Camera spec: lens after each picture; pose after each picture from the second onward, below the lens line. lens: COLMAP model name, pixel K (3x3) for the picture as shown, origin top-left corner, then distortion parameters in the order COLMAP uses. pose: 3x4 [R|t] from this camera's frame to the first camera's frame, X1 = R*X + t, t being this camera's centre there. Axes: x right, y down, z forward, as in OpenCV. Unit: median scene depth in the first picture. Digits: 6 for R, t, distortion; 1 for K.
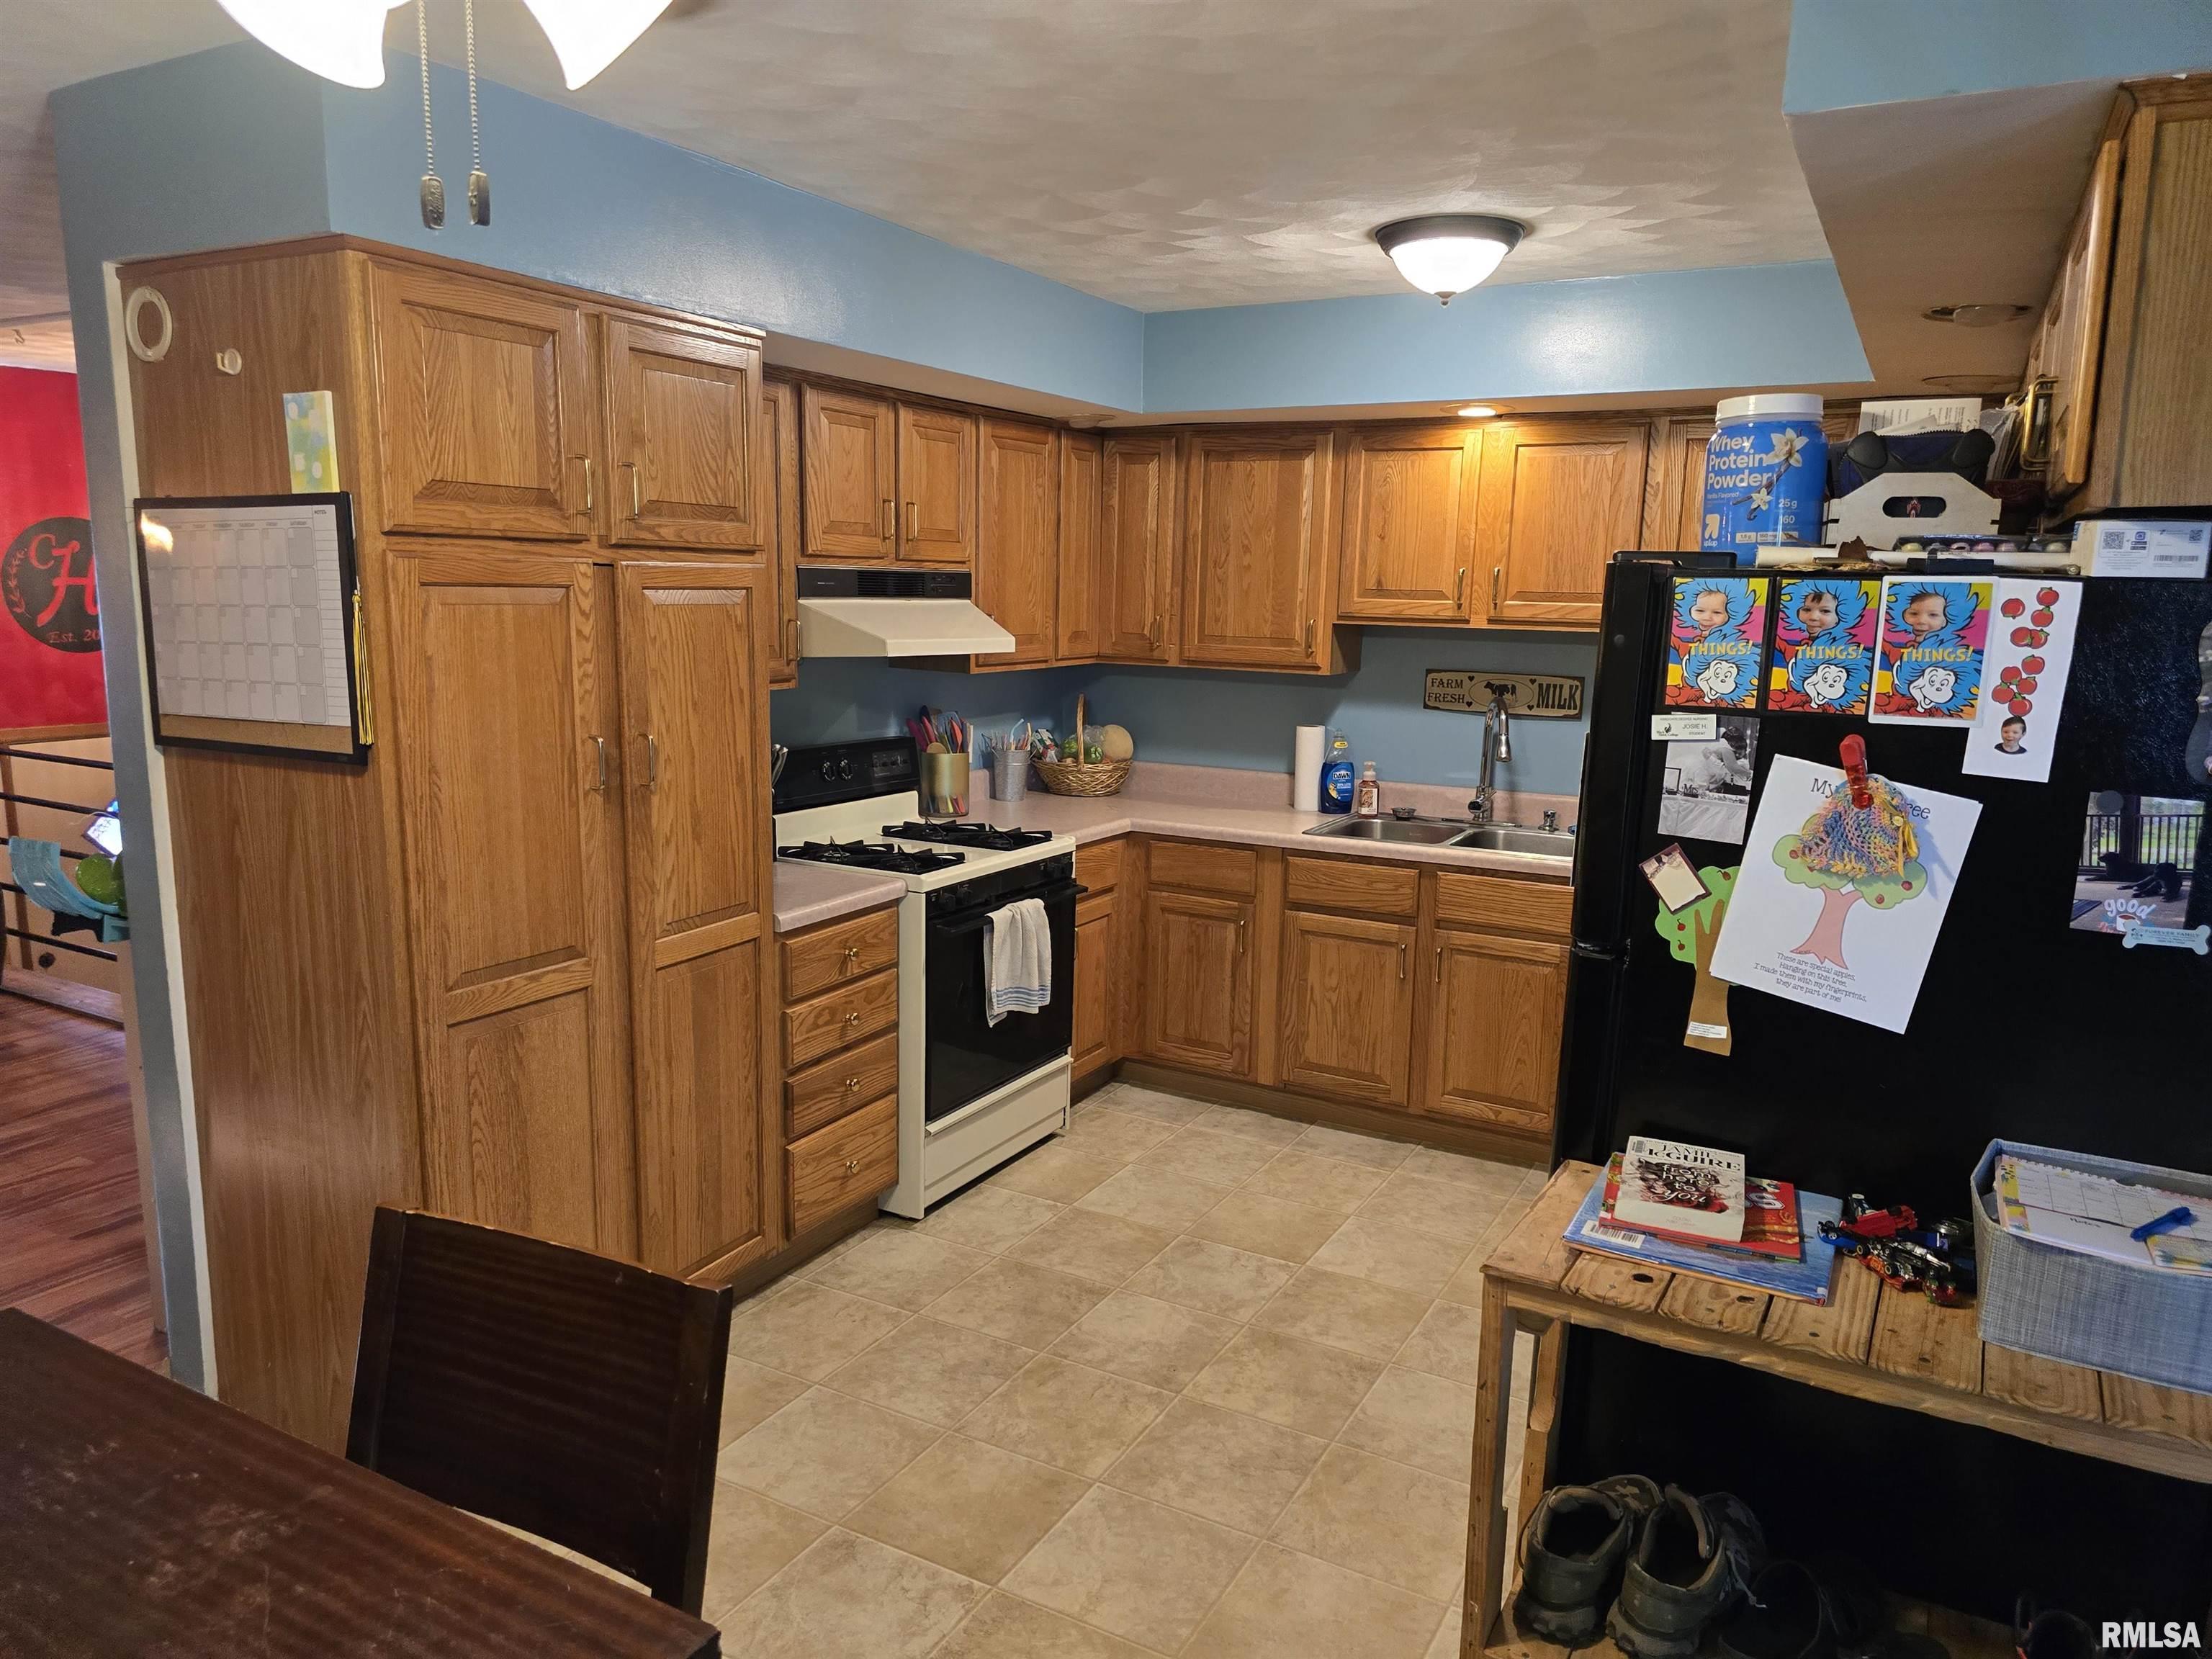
lens RADIAL K [[1472.4, 0, 1099.9], [0, 1472.4, 835.6], [0, 0, 1]] dist [0.039816, -0.036949]
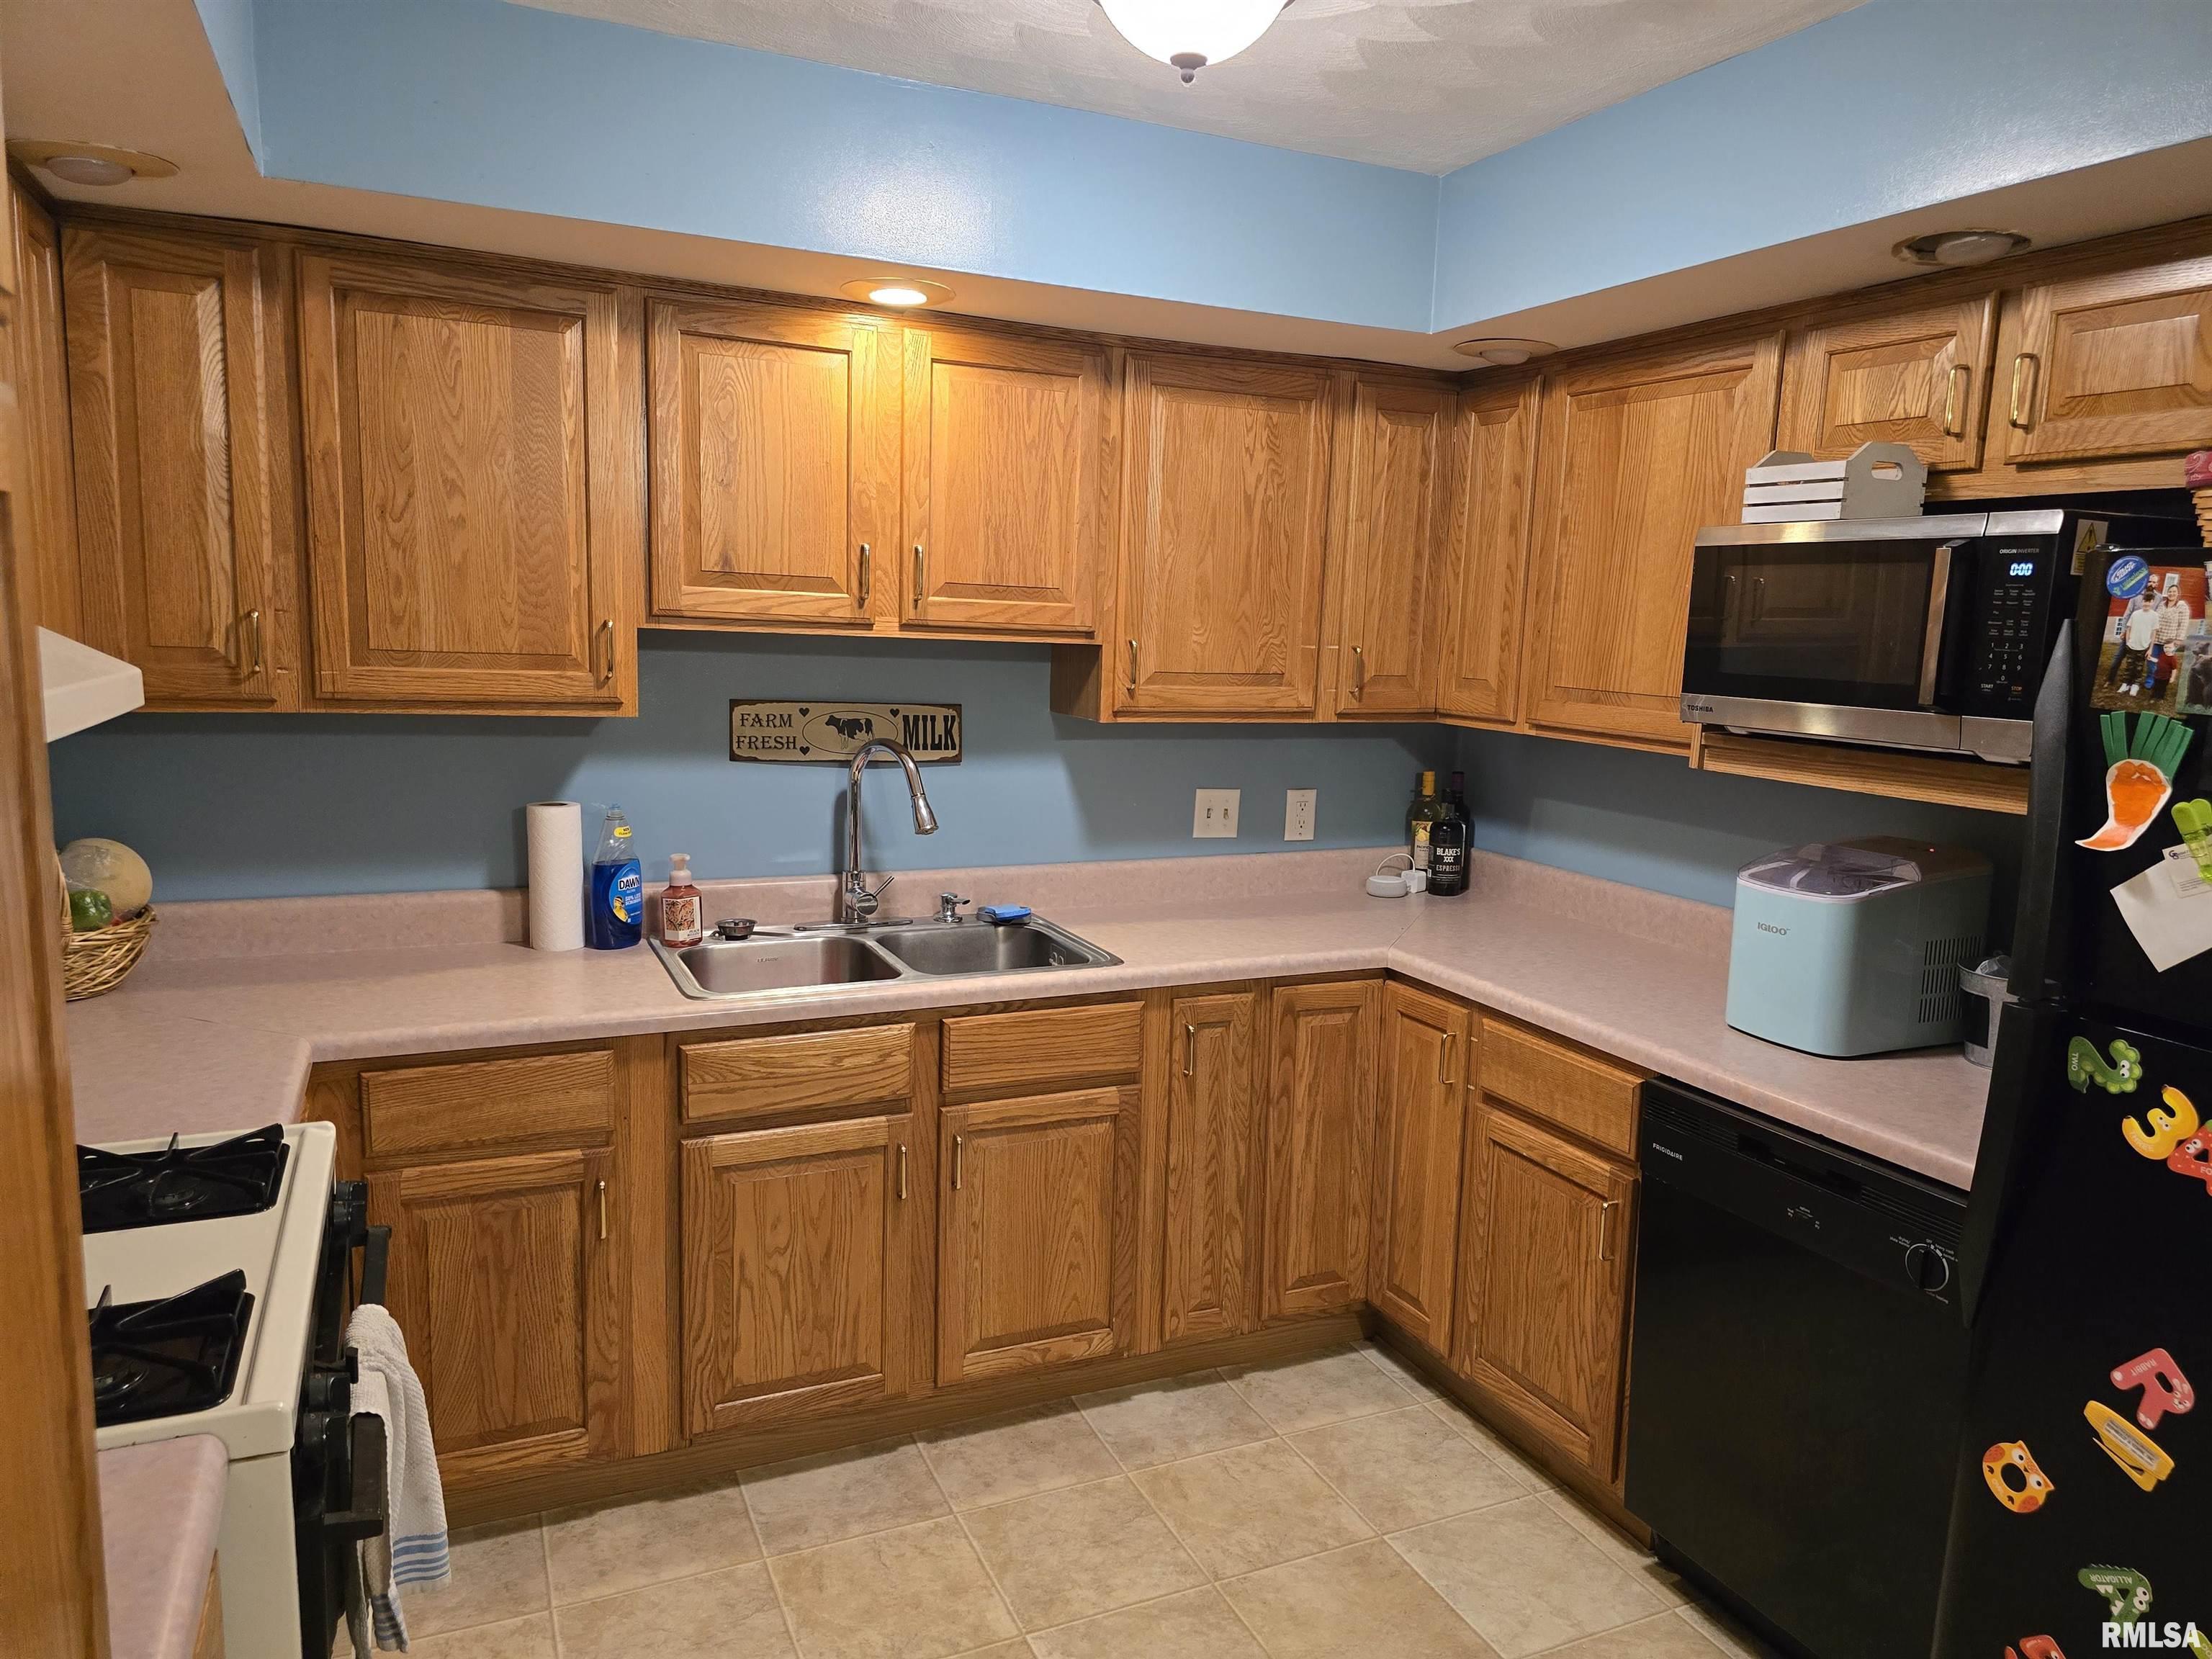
lens RADIAL K [[1472.4, 0, 1118.7], [0, 1472.4, 835.5], [0, 0, 1]] dist [0.039816, -0.036949]
pose [[0.581797, -0.115065, 0.805154, -0.210590], [0.114347, 0.991682, 0.059096, -0.076384], [-0.805256, 0.057685, 0.590114, 0.512826]]
